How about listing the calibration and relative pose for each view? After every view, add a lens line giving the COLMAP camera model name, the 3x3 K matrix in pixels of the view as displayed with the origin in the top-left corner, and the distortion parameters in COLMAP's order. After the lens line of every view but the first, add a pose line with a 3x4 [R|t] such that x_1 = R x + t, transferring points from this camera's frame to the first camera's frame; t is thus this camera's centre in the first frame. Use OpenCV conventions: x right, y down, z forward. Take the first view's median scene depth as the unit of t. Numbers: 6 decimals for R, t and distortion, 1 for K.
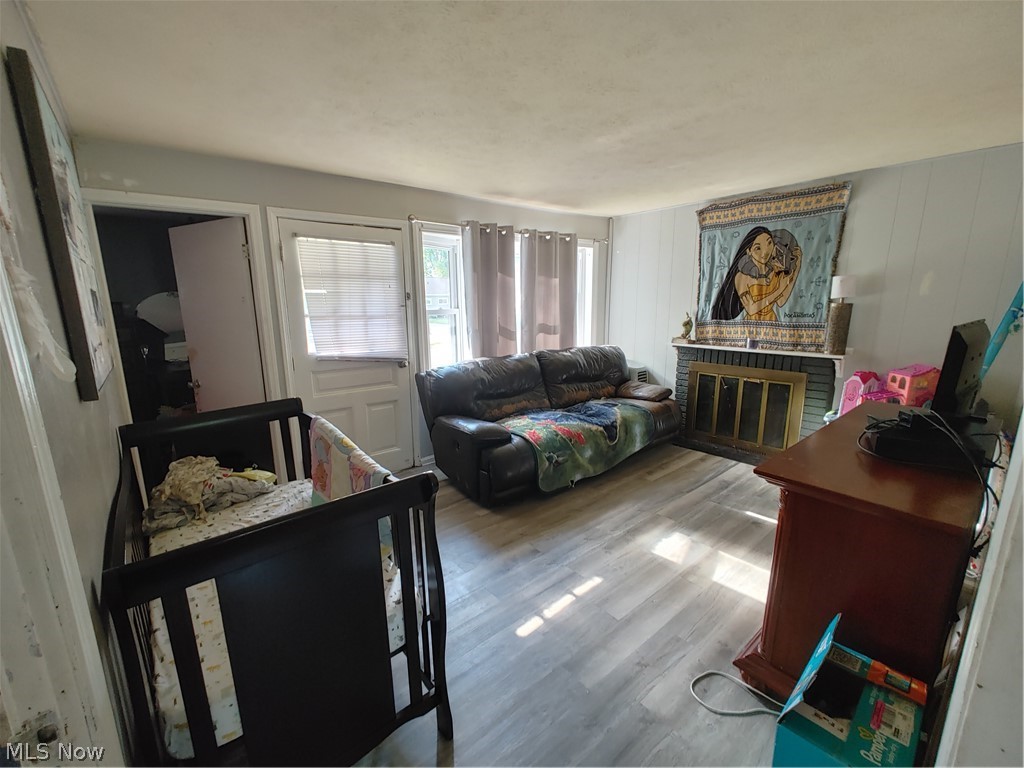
lens RADIAL K [[437.6, 0, 502.1], [0, 437.6, 390.4], [0, 0, 1]] dist [0.001238, 0.000168]
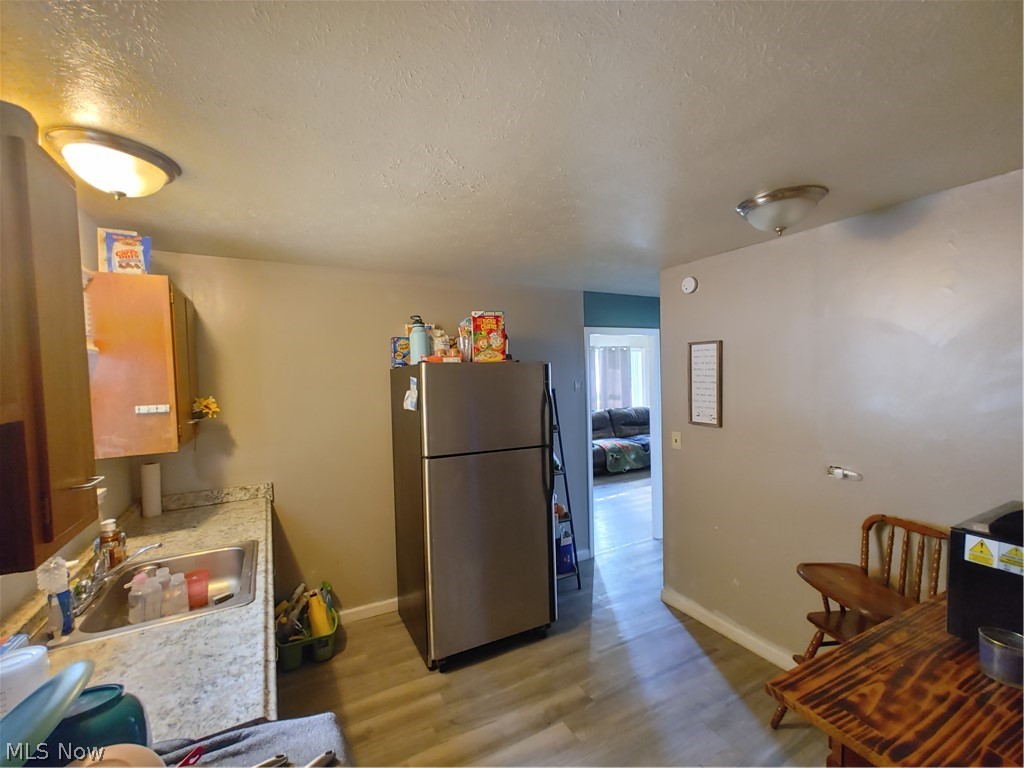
lens RADIAL K [[437.6, 0, 502.1], [0, 437.6, 390.4], [0, 0, 1]] dist [0.001238, 0.000168]
pose [[0.981492, -0.006950, -0.191375, -0.009052], [-0.024326, 0.986721, -0.160591, 0.191199], [0.189950, 0.162275, 0.968290, -1.200585]]
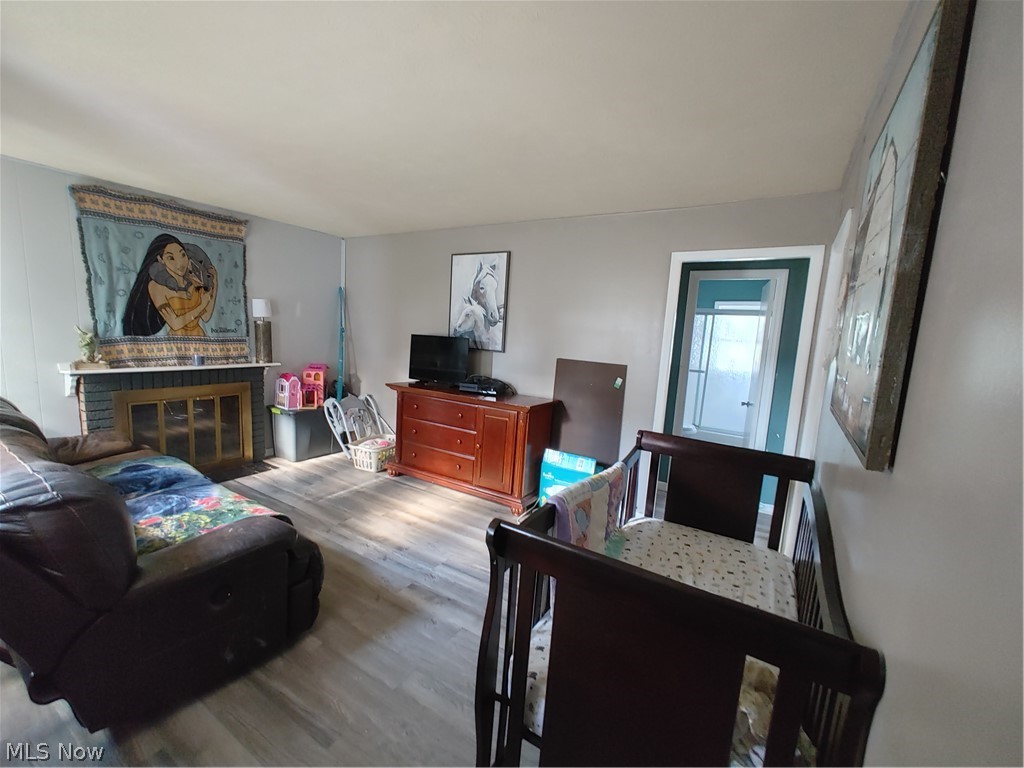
lens RADIAL K [[437.6, 0, 502.1], [0, 437.6, 390.4], [0, 0, 1]] dist [0.001238, 0.000168]
pose [[-0.316223, -0.135285, 0.938989, -0.533426], [0.148137, 0.970597, 0.189727, -0.124944], [-0.937048, 0.199095, -0.286885, 0.661886]]
